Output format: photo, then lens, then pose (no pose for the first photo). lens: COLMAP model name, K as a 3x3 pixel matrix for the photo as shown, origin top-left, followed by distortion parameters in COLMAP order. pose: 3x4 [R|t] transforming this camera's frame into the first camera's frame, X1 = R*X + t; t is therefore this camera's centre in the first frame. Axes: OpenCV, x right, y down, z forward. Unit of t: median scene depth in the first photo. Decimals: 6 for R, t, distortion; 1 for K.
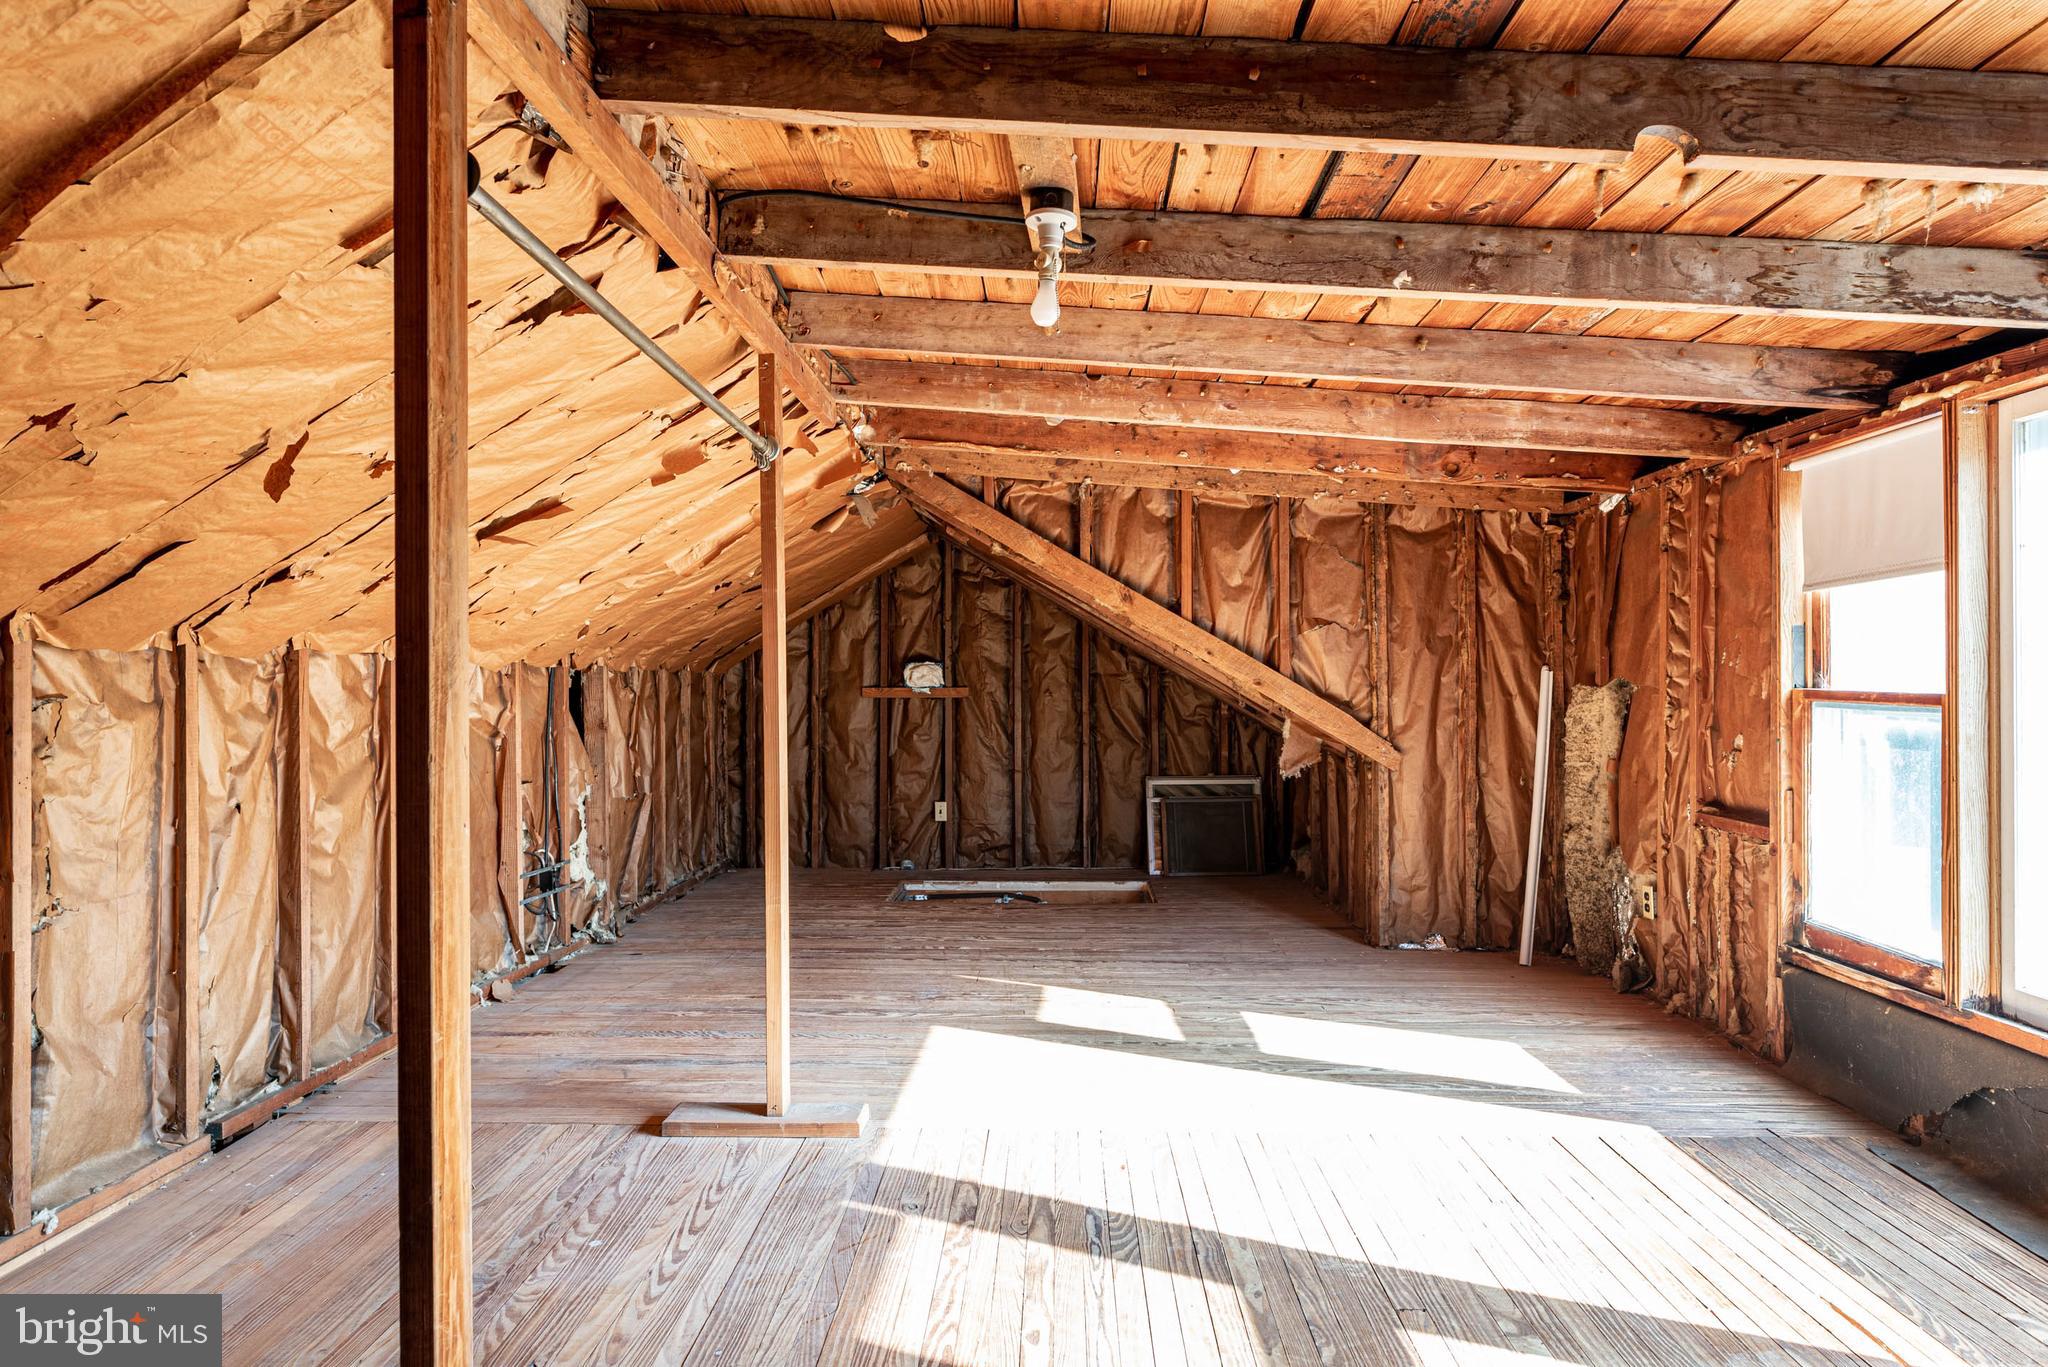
lens RADIAL K [[1202.5, 0, 1020.8], [0, 1202.5, 685.5], [0, 0, 1]] dist [-0.000387, 0.003421]
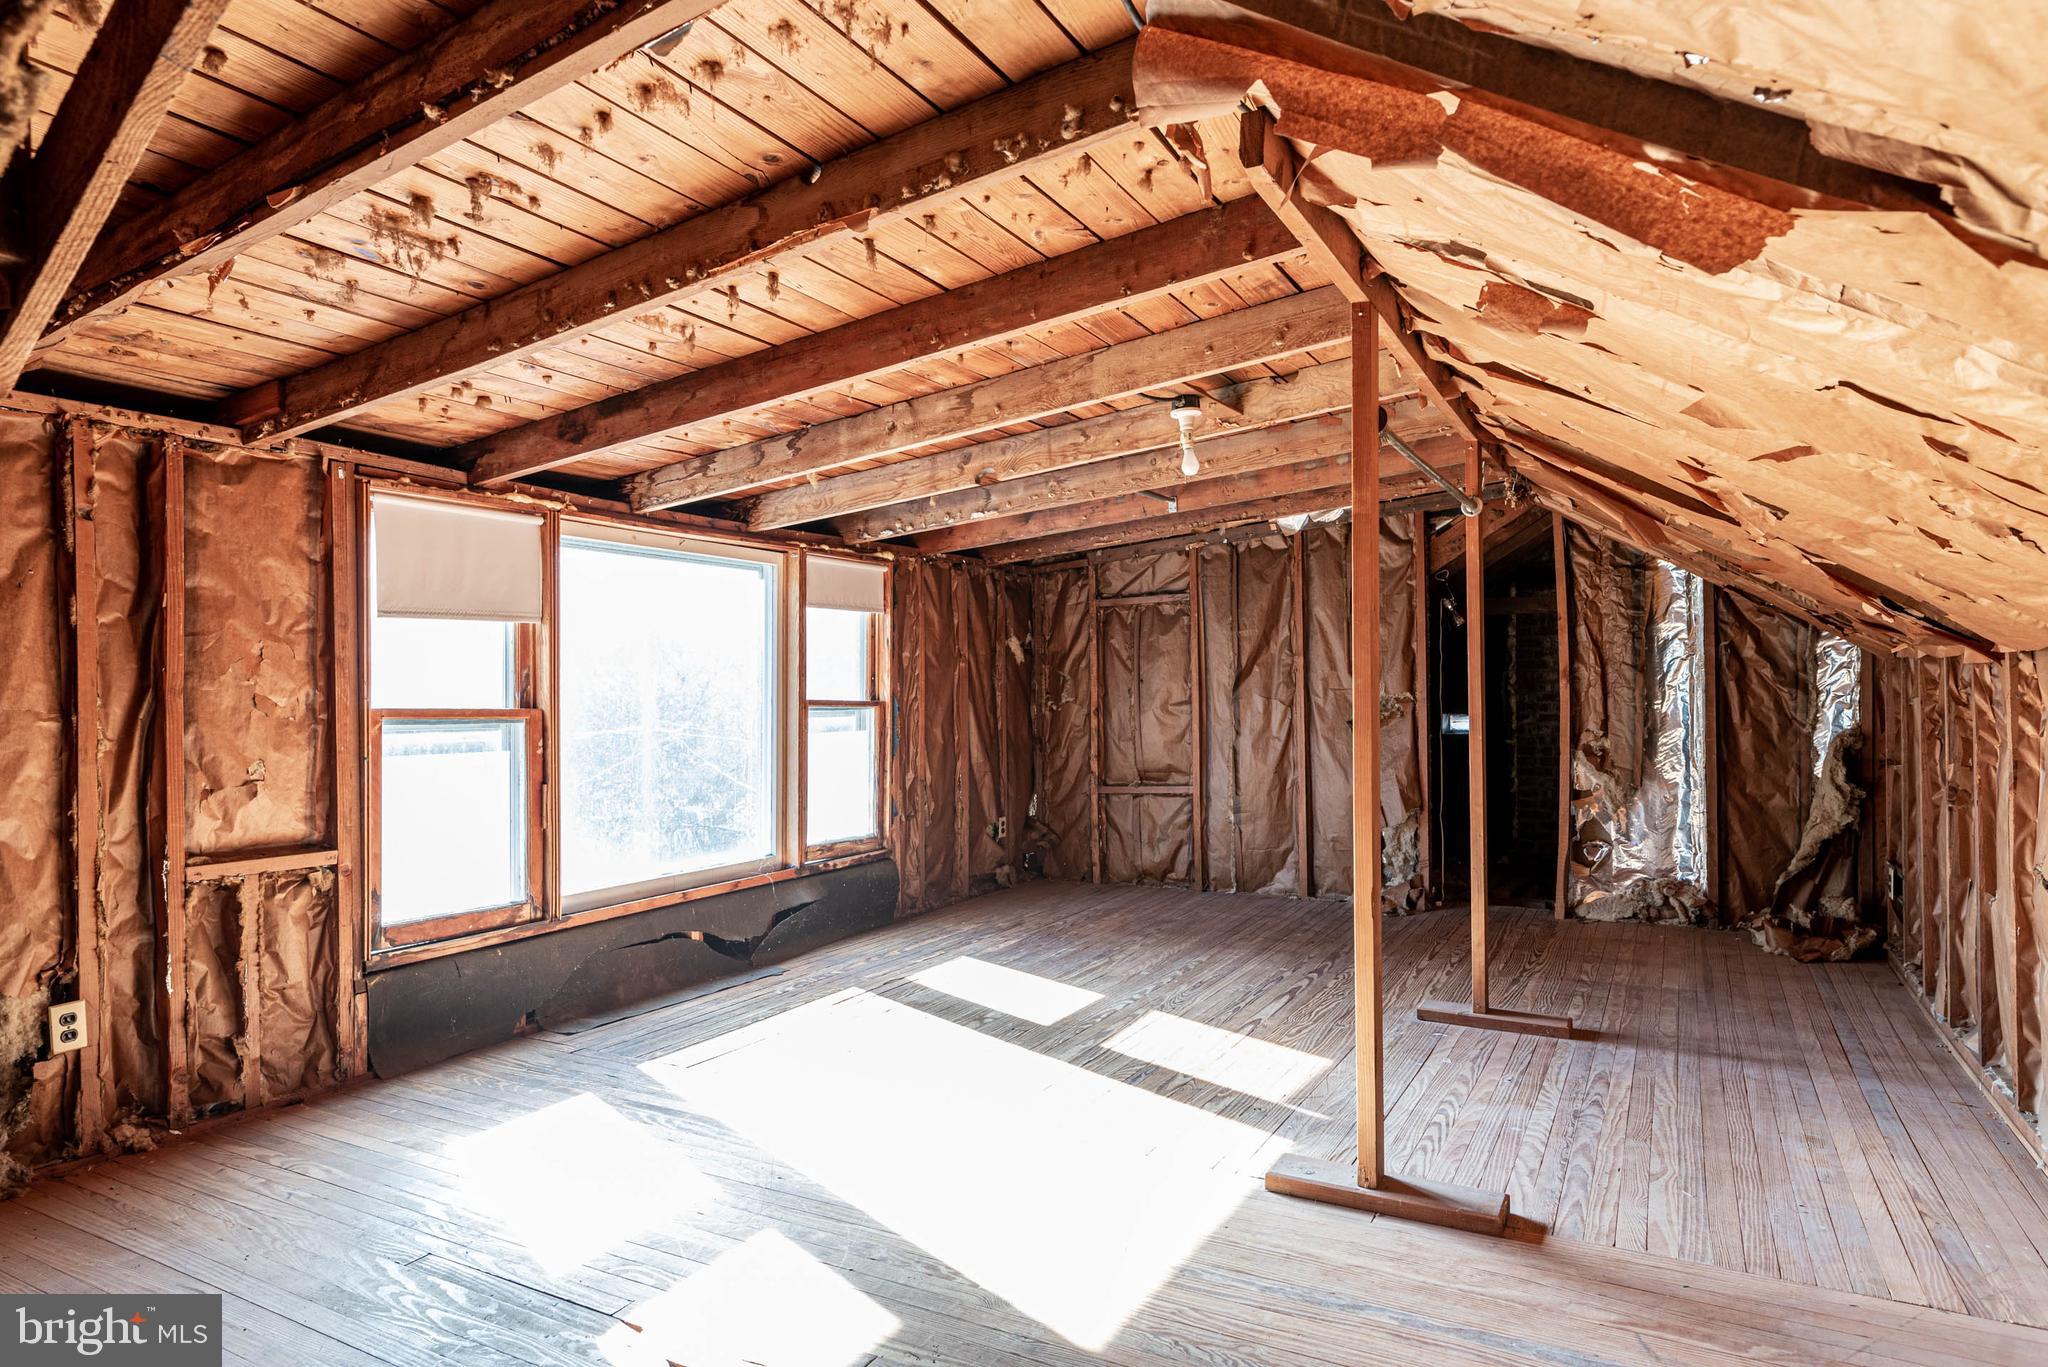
lens RADIAL K [[1202.5, 0, 1019.4], [0, 1202.5, 682.8], [0, 0, 1]] dist [-0.000387, 0.003421]
pose [[-0.893926, 0.018408, 0.447837, -0.397733], [0.015068, 0.999826, -0.011021, 0.000797], [-0.447962, -0.003104, -0.894047, 2.037596]]
